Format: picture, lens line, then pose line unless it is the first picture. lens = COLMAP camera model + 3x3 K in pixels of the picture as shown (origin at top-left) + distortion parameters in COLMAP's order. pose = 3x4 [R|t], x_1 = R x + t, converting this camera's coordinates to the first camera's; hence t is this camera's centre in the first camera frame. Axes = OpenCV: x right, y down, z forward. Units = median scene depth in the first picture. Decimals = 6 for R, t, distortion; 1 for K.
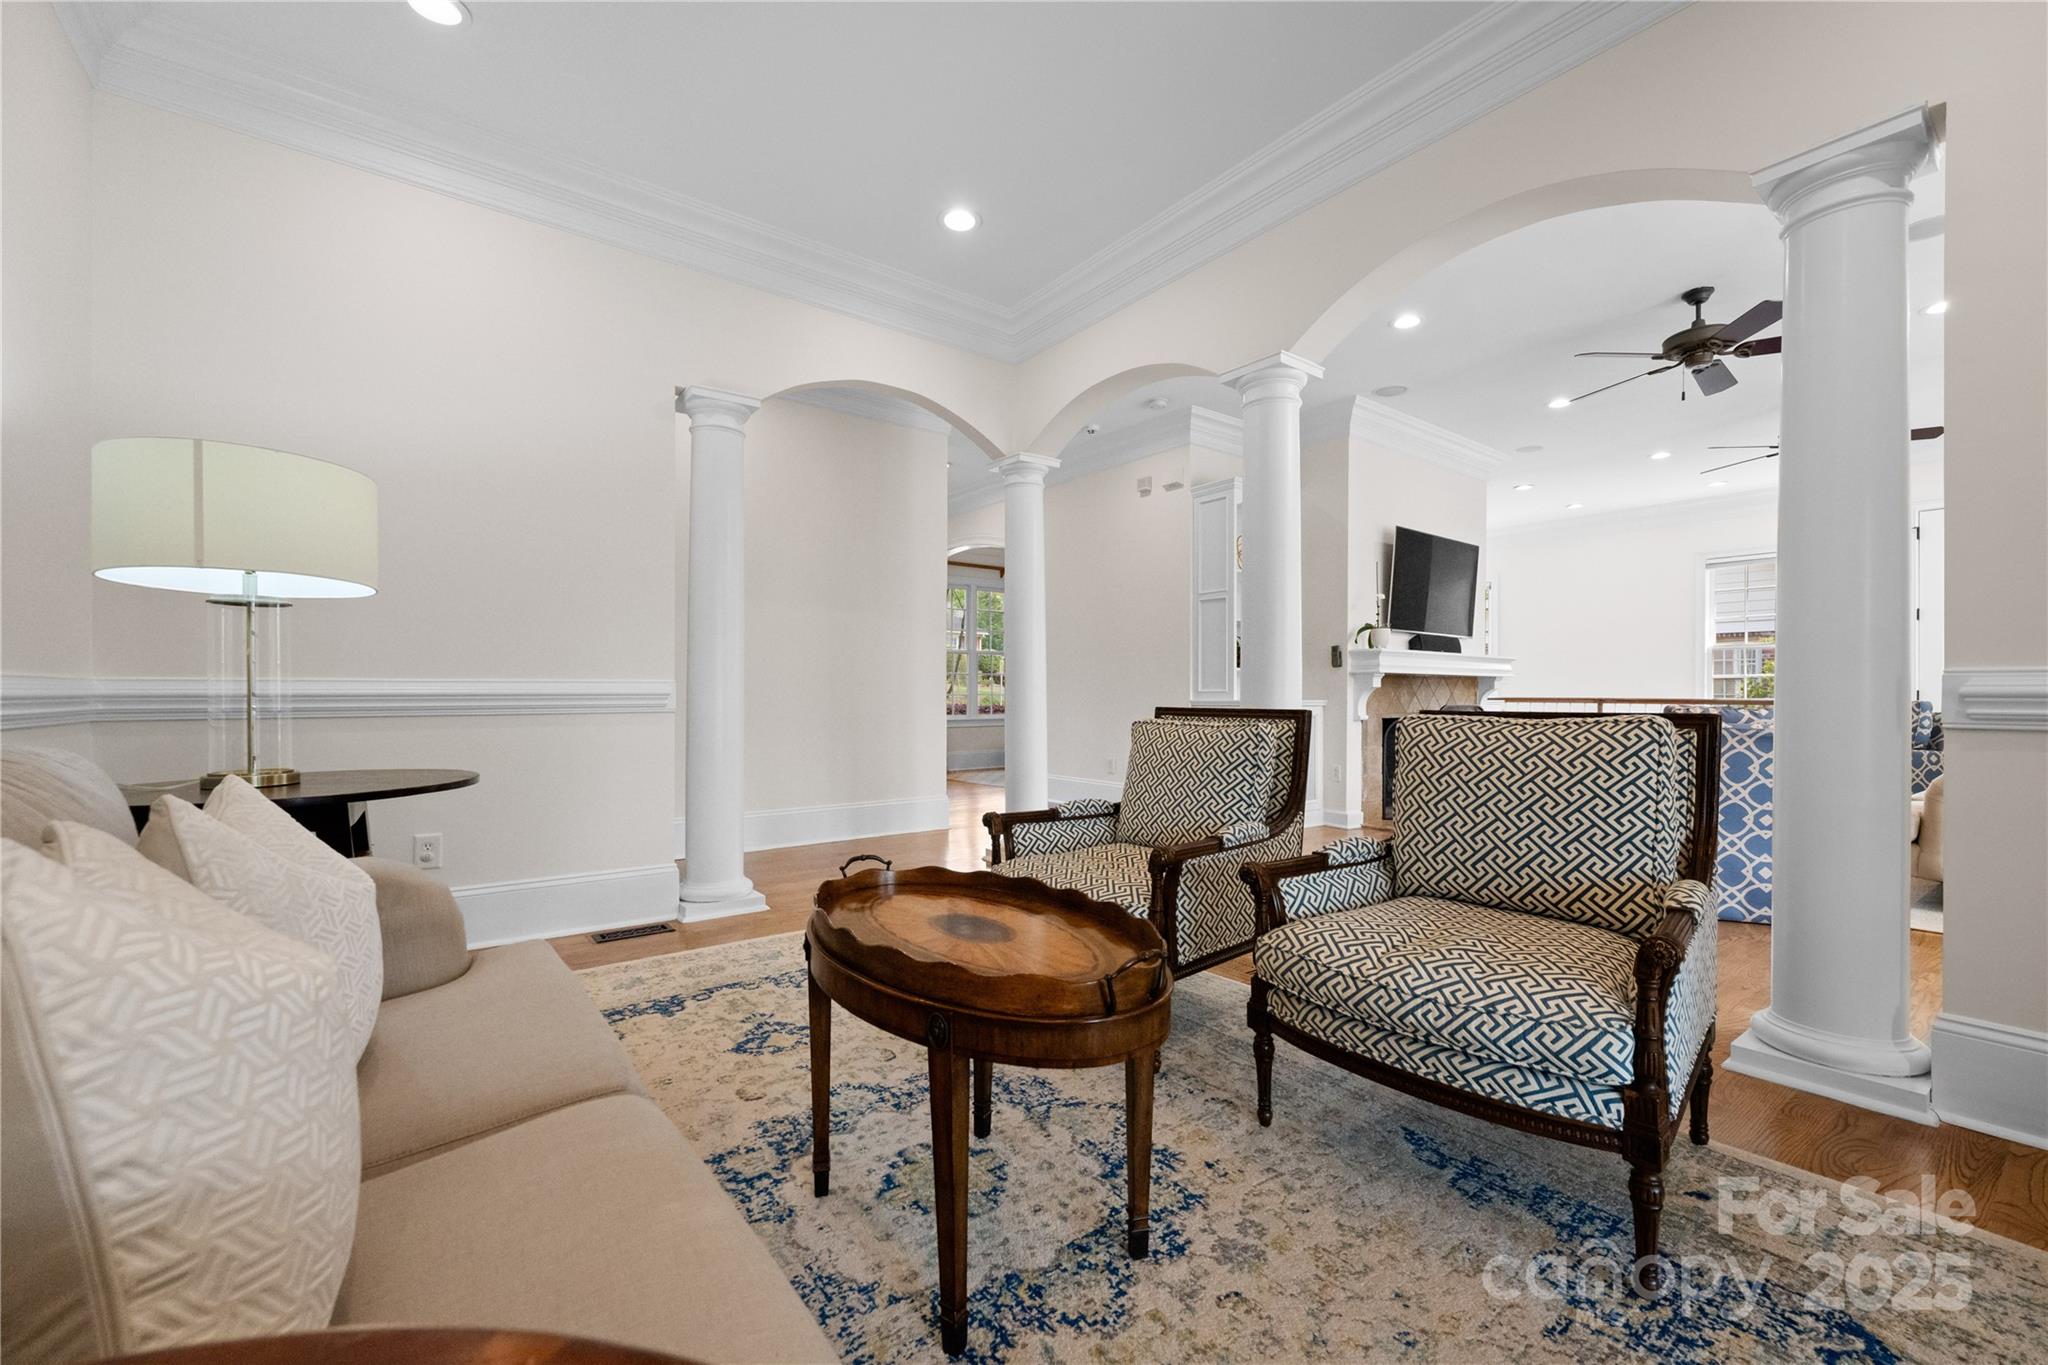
lens RADIAL K [[831.5, 0, 1024.9], [0, 831.5, 691.2], [0, 0, 1]] dist [-0.001898, -0.000617]
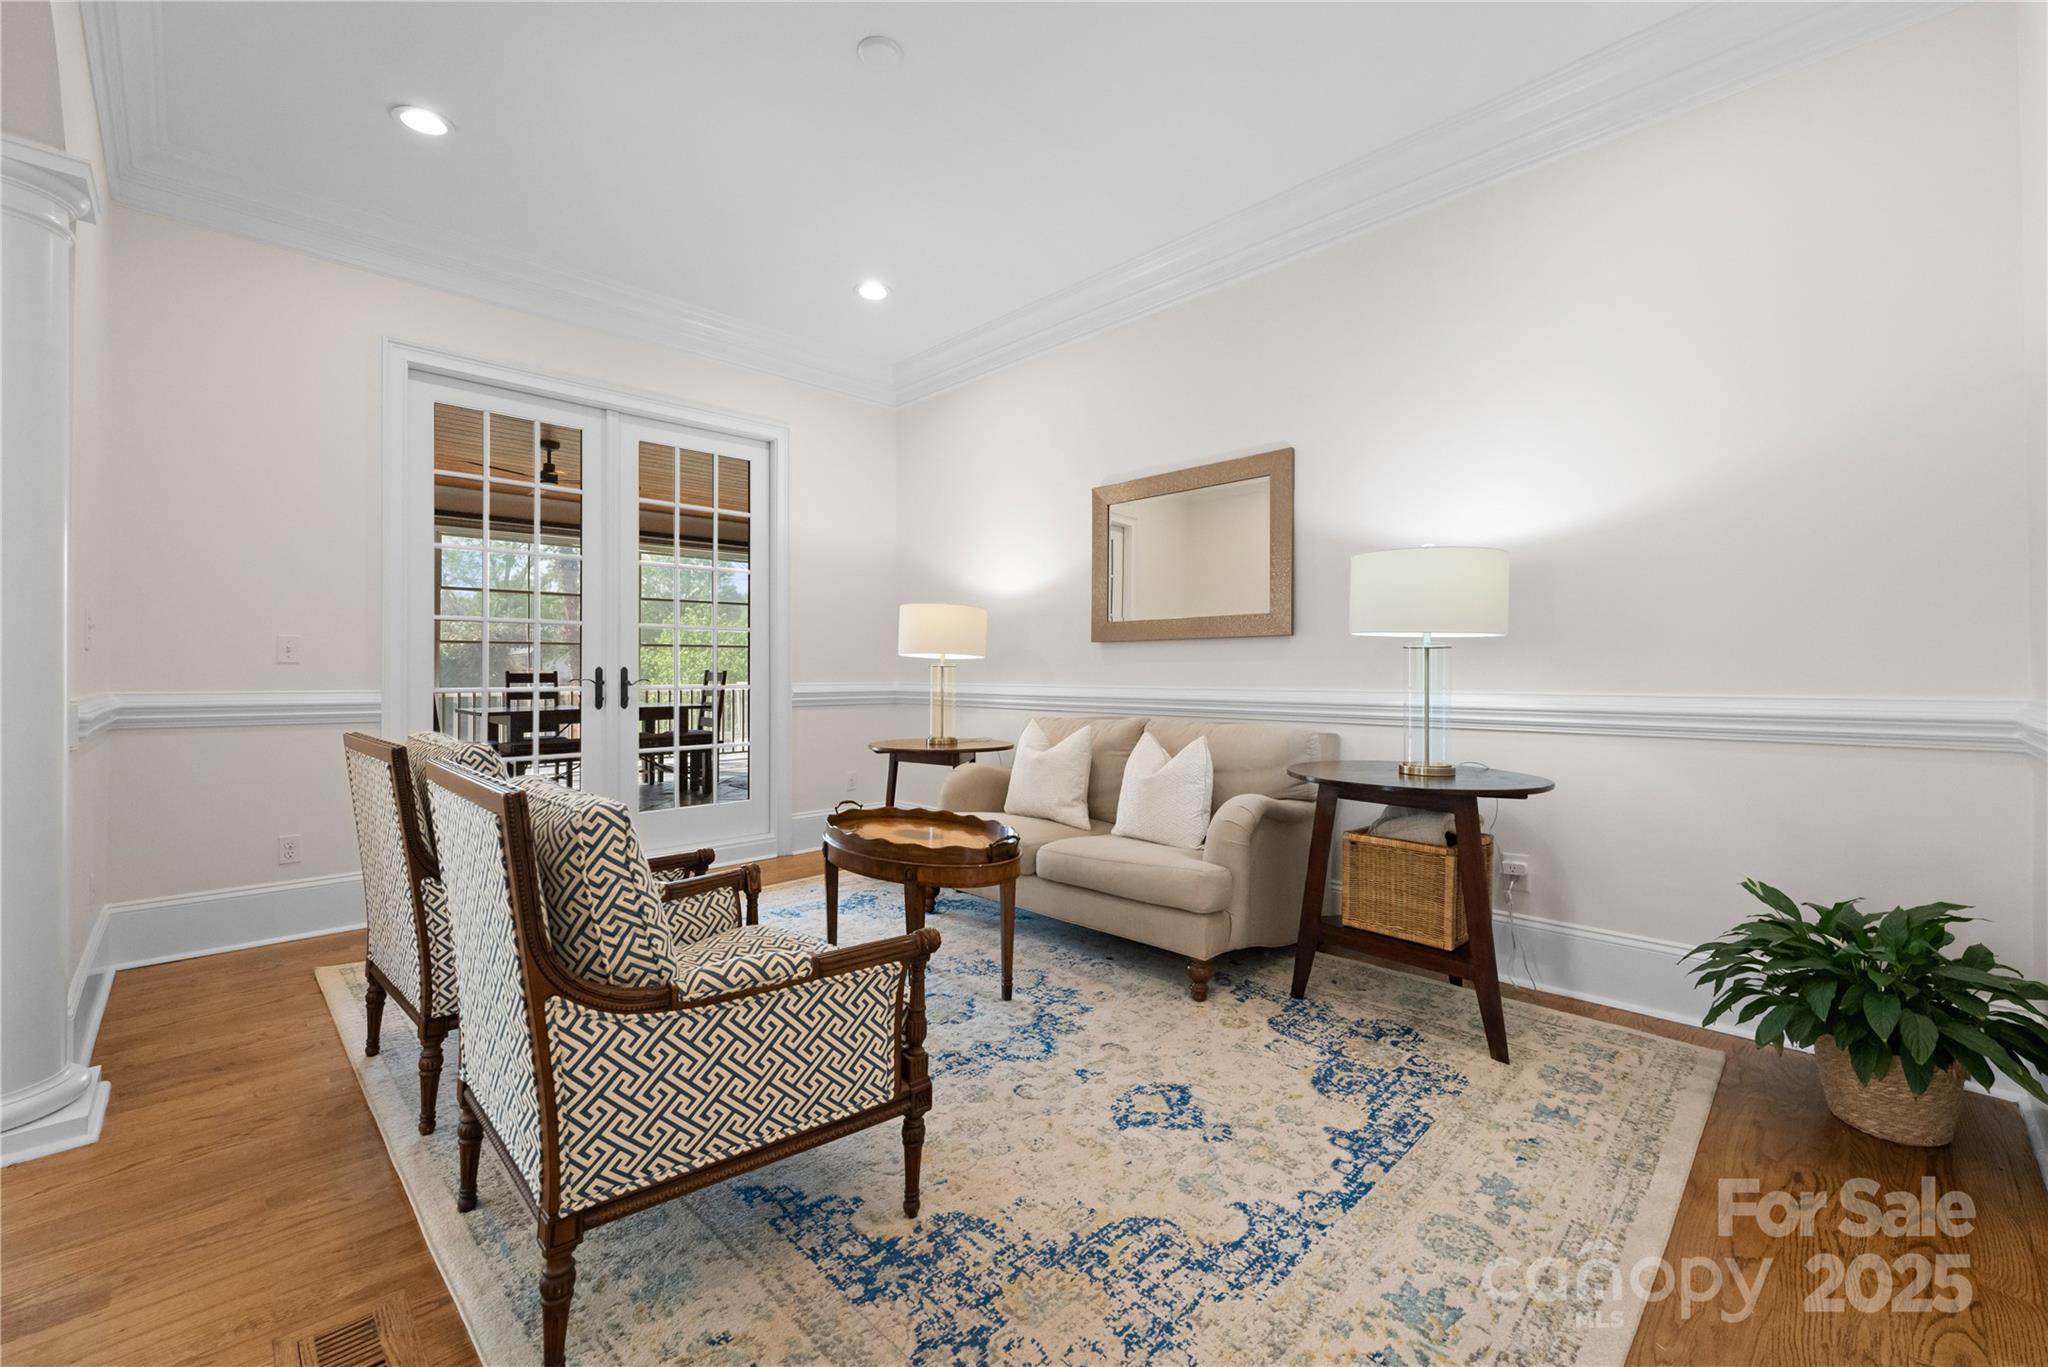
lens RADIAL K [[831.5, 0, 1016.8], [0, 831.5, 669.9], [0, 0, 1]] dist [-0.001898, -0.000617]
pose [[-0.991403, 0.014277, -0.130064, -0.035614], [0.013574, 0.999888, 0.006290, -0.062509], [0.130139, 0.004470, -0.991486, 1.869914]]
